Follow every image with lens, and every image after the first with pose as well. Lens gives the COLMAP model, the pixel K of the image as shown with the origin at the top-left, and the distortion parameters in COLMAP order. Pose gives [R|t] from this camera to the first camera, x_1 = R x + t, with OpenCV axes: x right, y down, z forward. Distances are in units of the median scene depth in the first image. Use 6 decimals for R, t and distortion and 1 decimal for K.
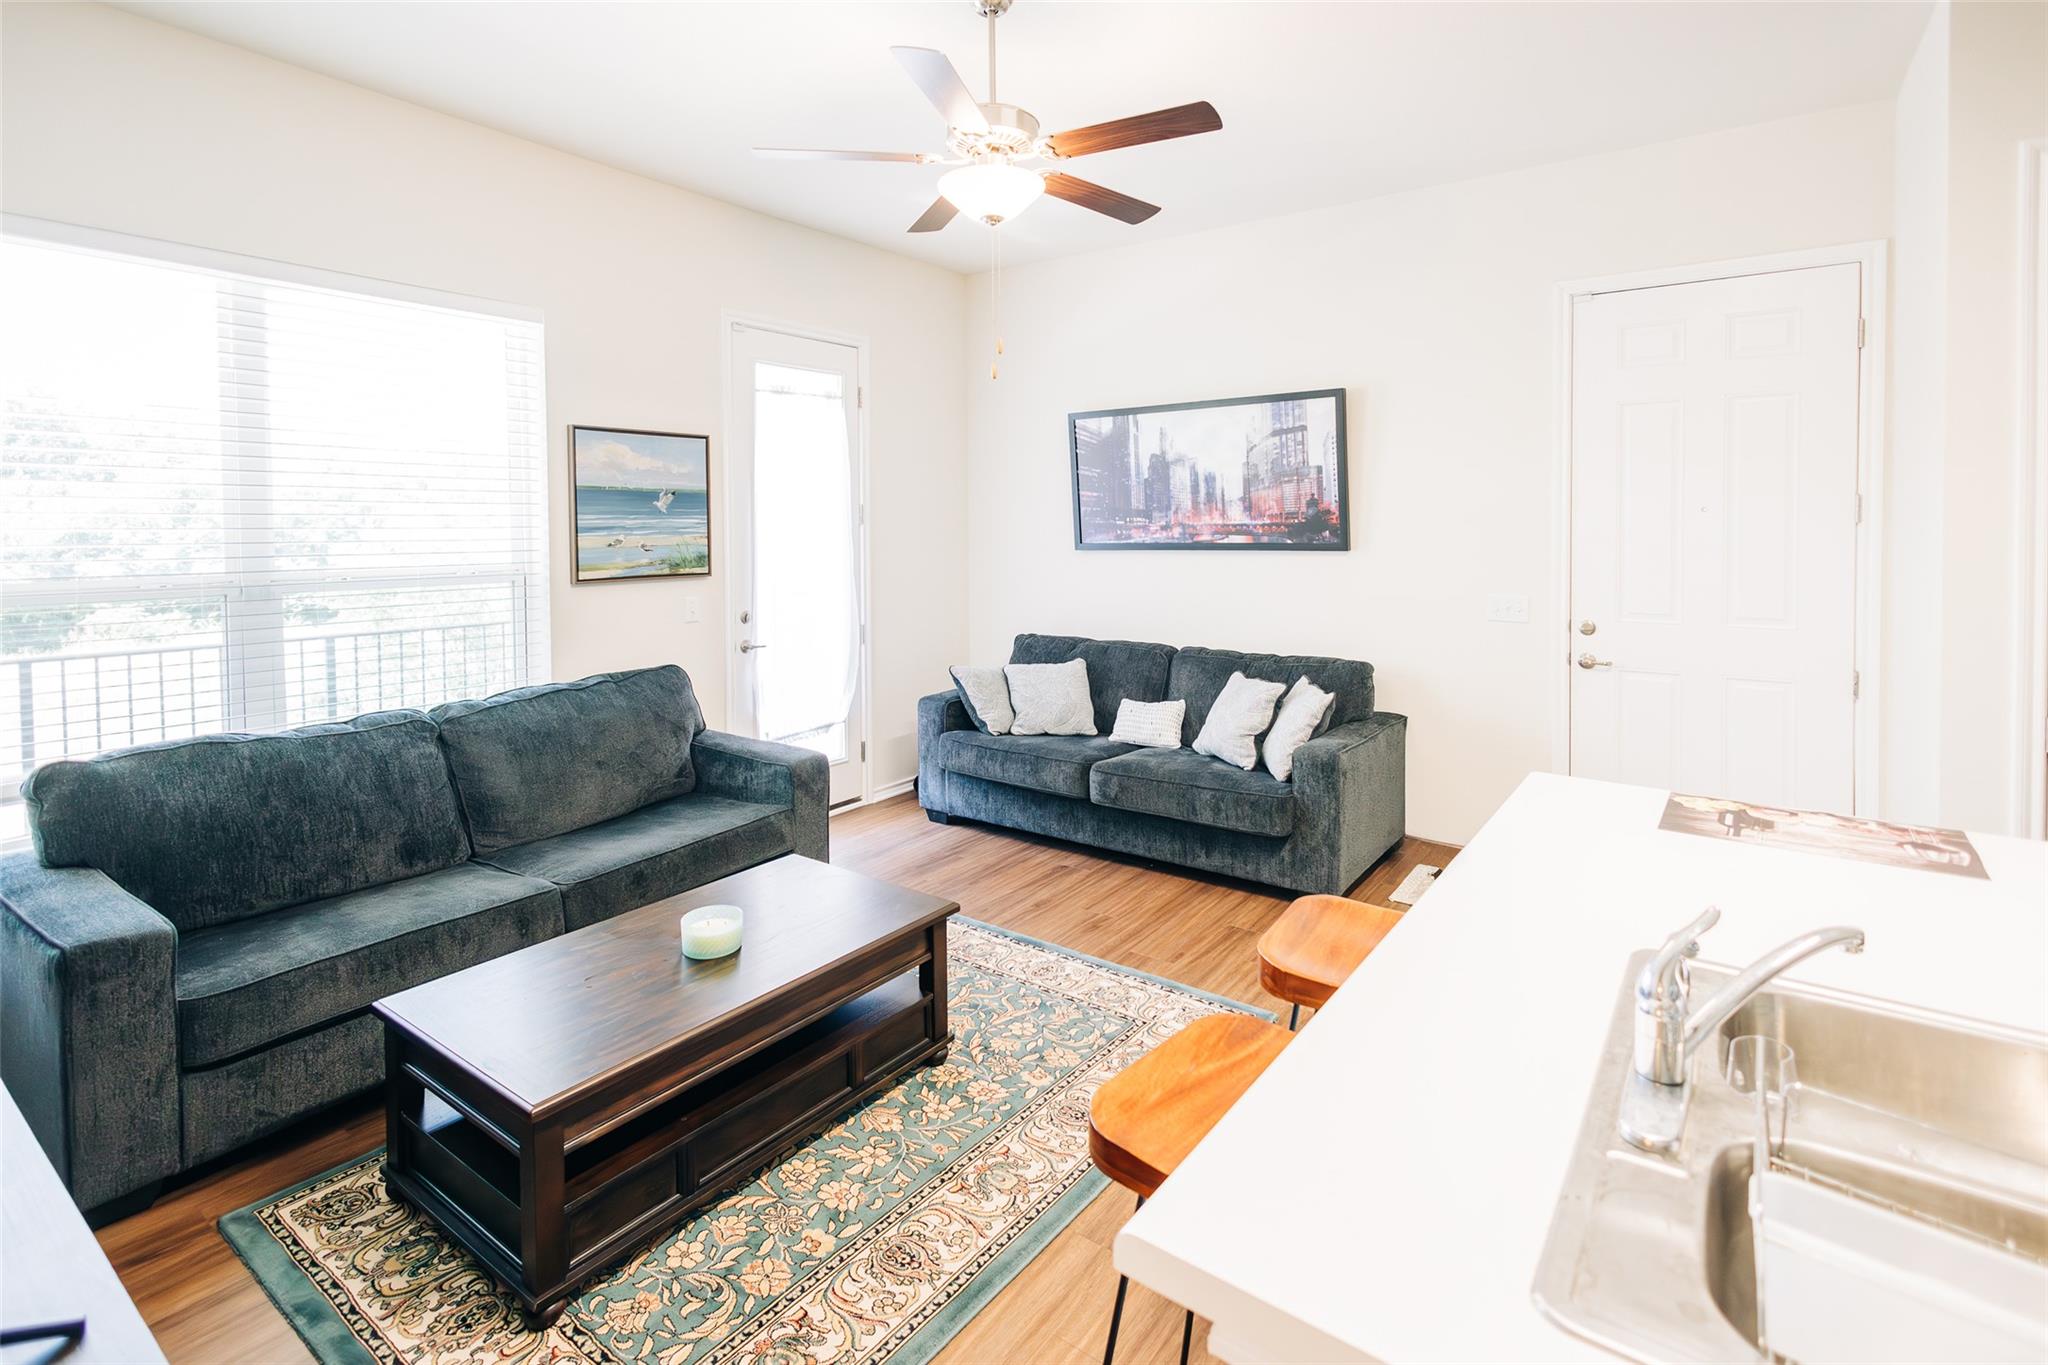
lens RADIAL K [[981.8, 0, 1049.0], [0, 981.8, 554.5], [0, 0, 1]] dist [0.016482, -0.000061]
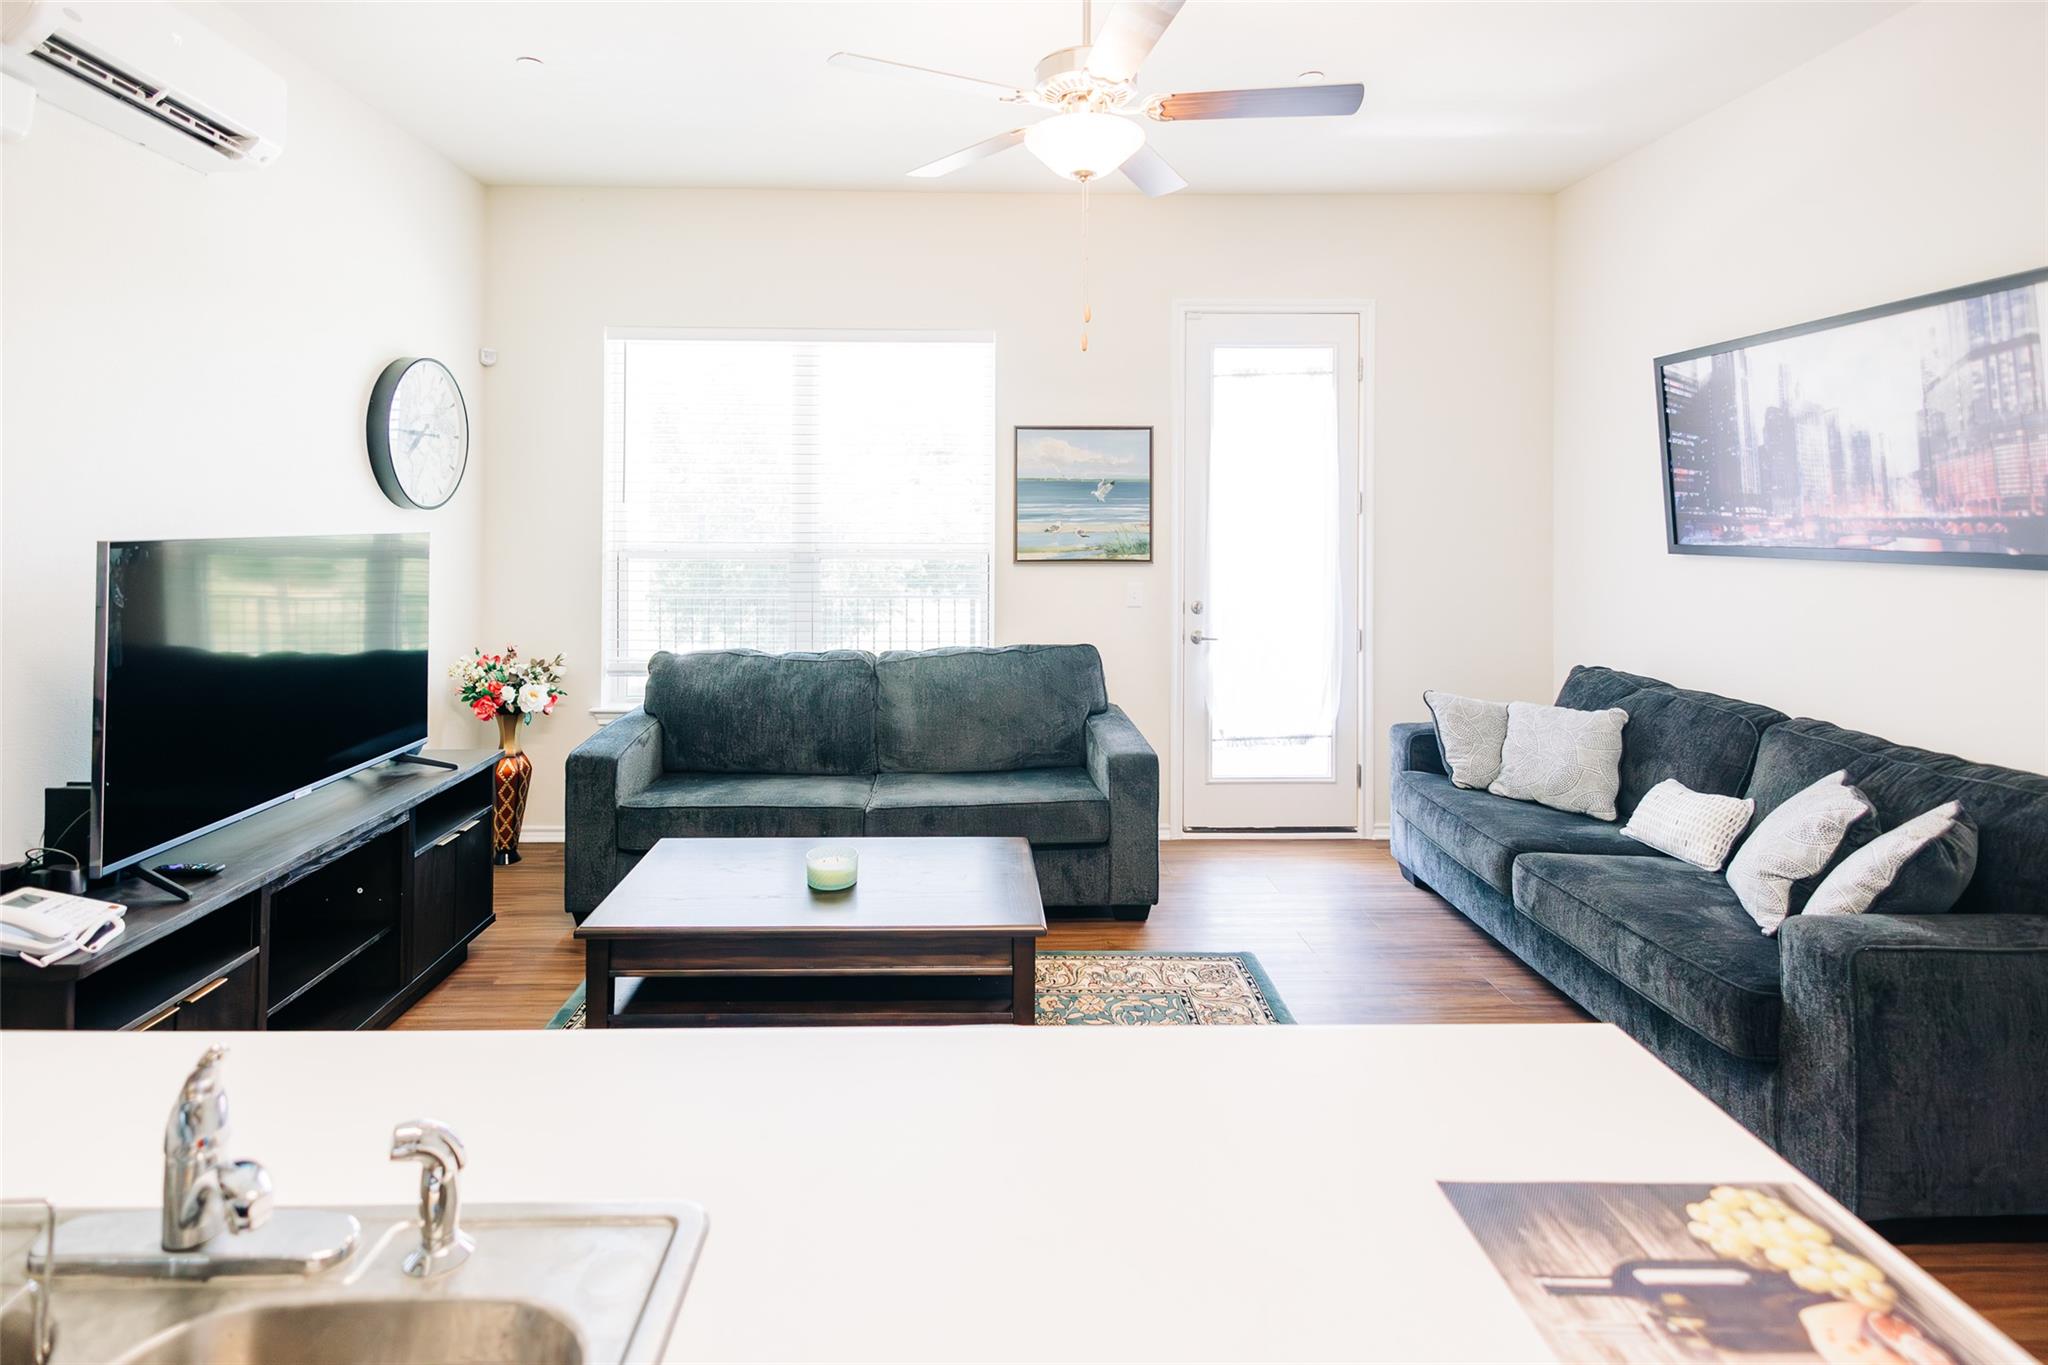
lens RADIAL K [[999.6, 0, 996.9], [0, 999.6, 512.5], [0, 0, 1]] dist [0.006871, 0.001521]
pose [[0.599272, 0.006304, -0.800521, 0.393076], [-0.031263, 0.999390, -0.015533, -0.009733], [0.799935, 0.034335, 0.599103, 0.250460]]
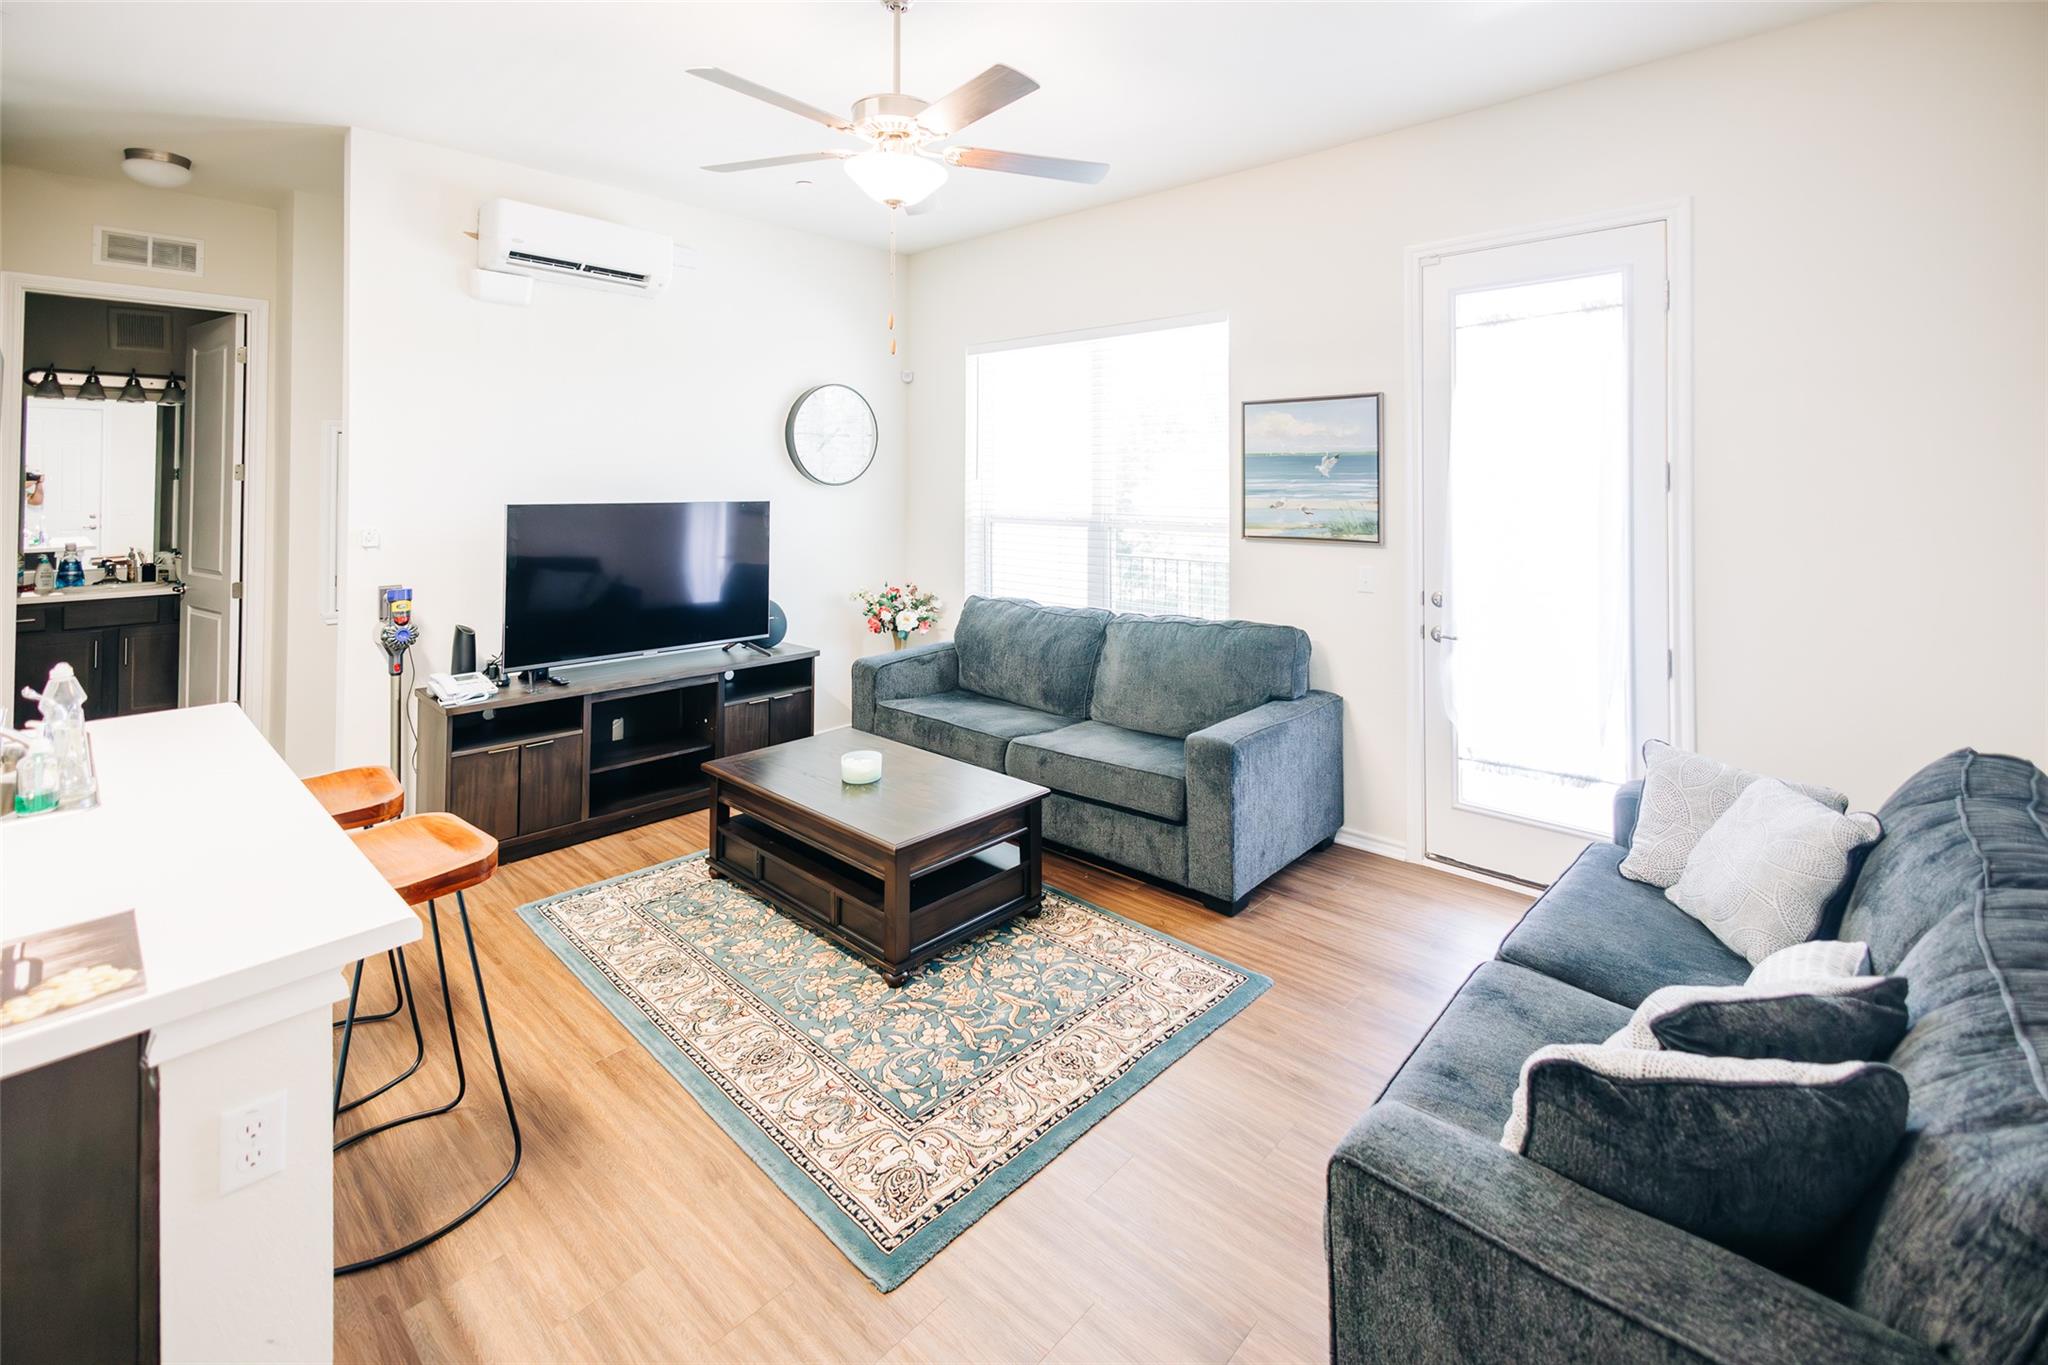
lens RADIAL K [[933.4, 0, 1041.2], [0, 933.4, 468.7], [0, 0, 1]] dist [0.005807, -0.000114]
pose [[-0.135457, -0.007456, -0.990755, 0.565272], [-0.031746, 0.999491, -0.003182, -0.036799], [0.990275, 0.031022, -0.135625, 0.810941]]
